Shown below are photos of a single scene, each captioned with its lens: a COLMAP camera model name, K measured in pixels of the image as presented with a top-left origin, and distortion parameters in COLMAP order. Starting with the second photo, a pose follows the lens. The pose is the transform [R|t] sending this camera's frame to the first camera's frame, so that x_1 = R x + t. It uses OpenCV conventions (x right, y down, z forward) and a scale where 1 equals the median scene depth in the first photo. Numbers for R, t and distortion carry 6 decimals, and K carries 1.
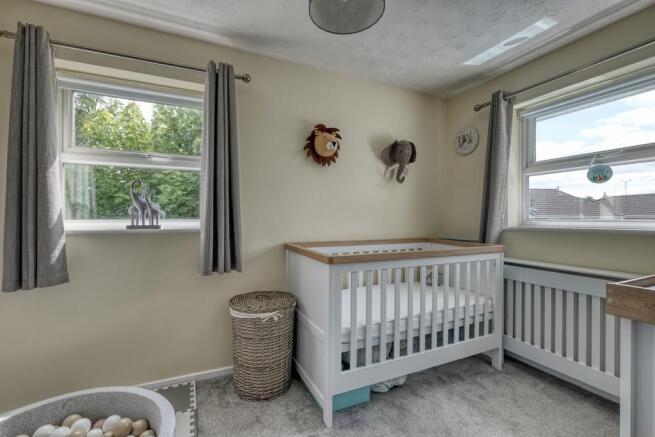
lens RADIAL K [[286.8, 0, 325.7], [0, 286.8, 219.8], [0, 0, 1]] dist [0.000586, -0.000012]
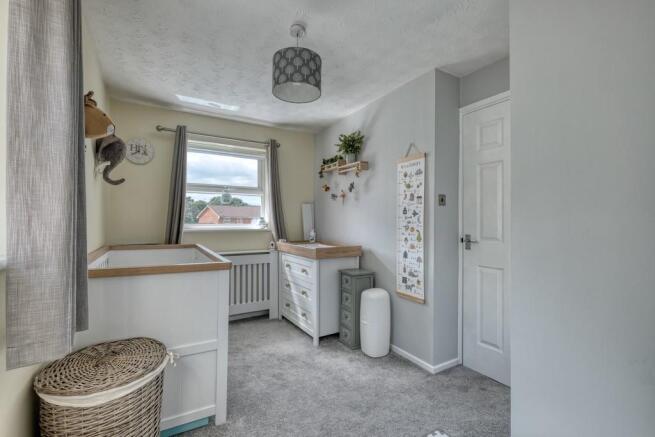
lens RADIAL K [[286.8, 0, 325.7], [0, 286.8, 219.8], [0, 0, 1]] dist [0.000586, -0.000012]
pose [[-0.097615, 0.001687, 0.995223, -0.755553], [0.009433, 0.999955, -0.000769, -0.016545], [-0.995180, 0.009313, -0.097626, 0.497372]]
